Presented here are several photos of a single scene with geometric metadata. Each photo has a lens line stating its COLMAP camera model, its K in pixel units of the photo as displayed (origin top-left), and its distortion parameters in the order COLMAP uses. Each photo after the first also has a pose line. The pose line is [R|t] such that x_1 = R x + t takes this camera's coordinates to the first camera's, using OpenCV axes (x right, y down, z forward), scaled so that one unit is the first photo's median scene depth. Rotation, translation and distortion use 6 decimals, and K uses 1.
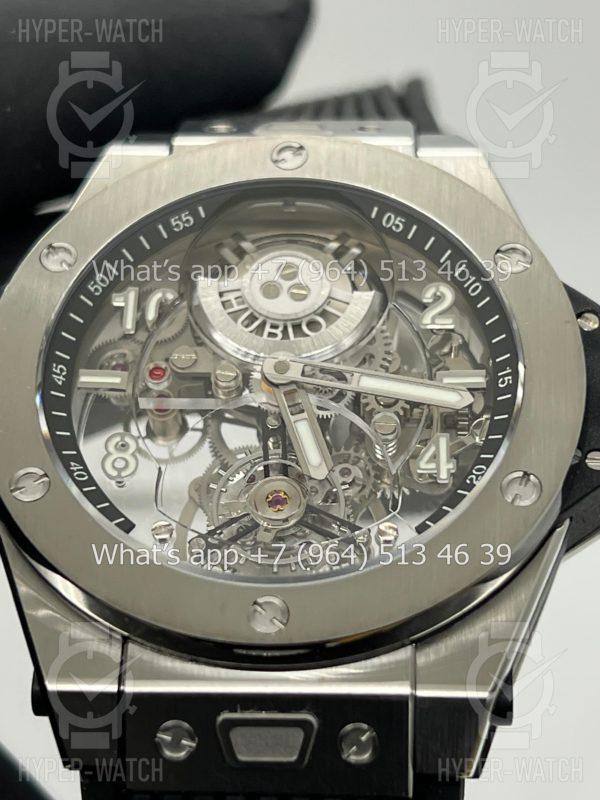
lens RADIAL K [[1873.0, 0, 297.8], [0, 1873.0, 401.7], [0, 0, 1]] dist [0.220076, 0.000000]
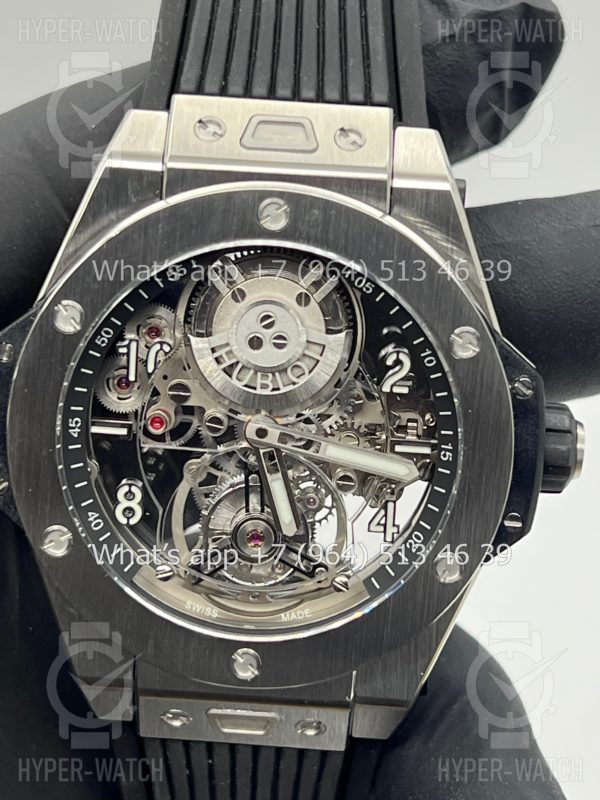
lens RADIAL K [[1873.0, 0, 295.7], [0, 1873.0, 395.3], [0, 0, 1]] dist [0.220076, 0.000000]
pose [[0.999401, 0.027962, 0.020412, -0.011632], [-0.034566, 0.773051, 0.633401, -0.776593], [0.001931, -0.633727, 0.773554, 0.089644]]
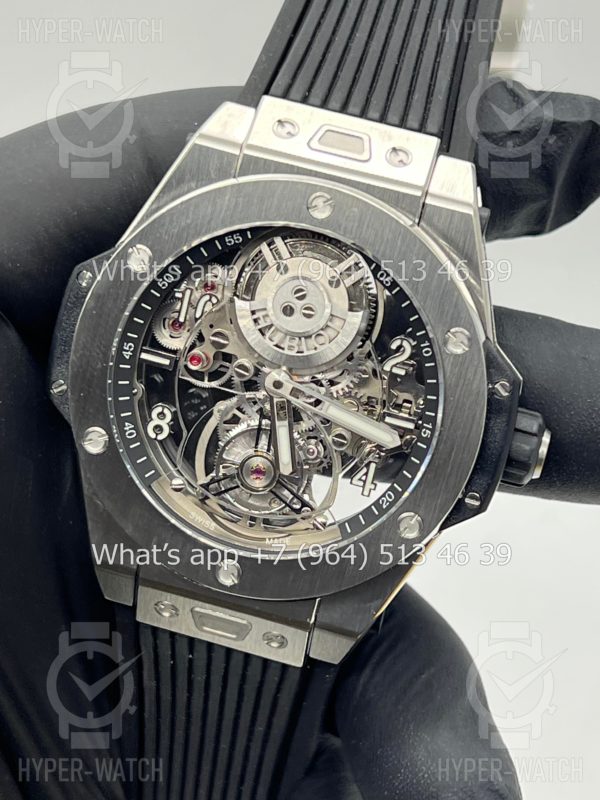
lens RADIAL K [[1873.0, 0, 299.4], [0, 1873.0, 401.6], [0, 0, 1]] dist [0.220076, 0.000000]
pose [[0.972965, 0.219820, -0.070834, 0.108967], [-0.129979, 0.774714, 0.618808, -0.874155], [0.190903, -0.592872, 0.782342, -0.118554]]
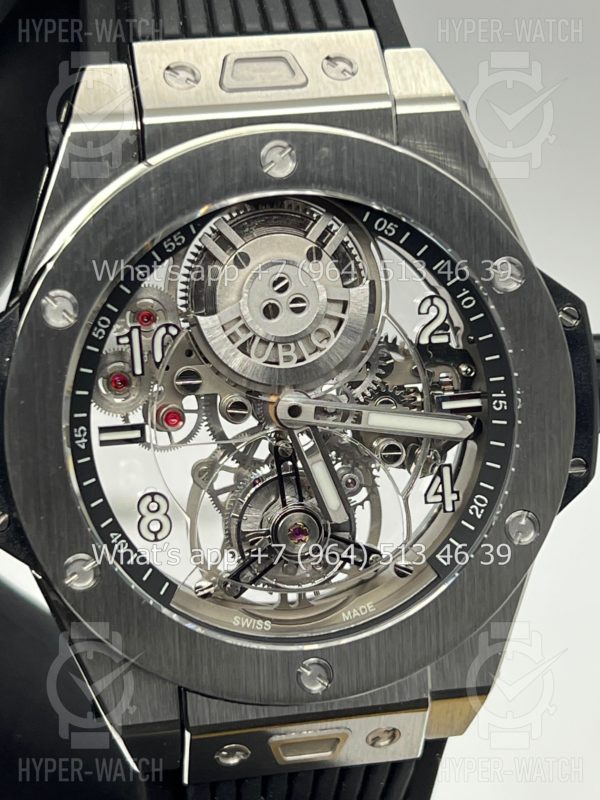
lens RADIAL K [[1873.0, 0, 299.1], [0, 1873.0, 405.7], [0, 0, 1]] dist [0.220076, 0.000000]
pose [[0.972303, -0.122054, 0.199323, -0.209715], [-0.025058, 0.793463, 0.608103, -0.642486], [-0.232377, -0.596255, 0.768428, 0.193138]]
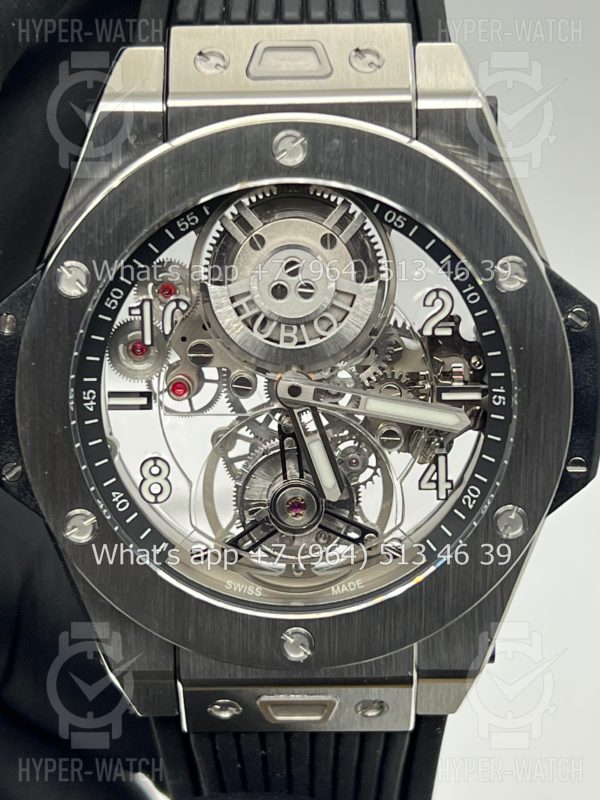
lens RADIAL K [[1873.0, 0, 302.3], [0, 1873.0, 402.3], [0, 0, 1]] dist [0.220076, 0.000000]
pose [[0.998529, -0.049595, 0.021916, -0.027628], [0.023956, 0.766125, 0.642245, -0.696044], [-0.048642, -0.640775, 0.766186, 0.158798]]
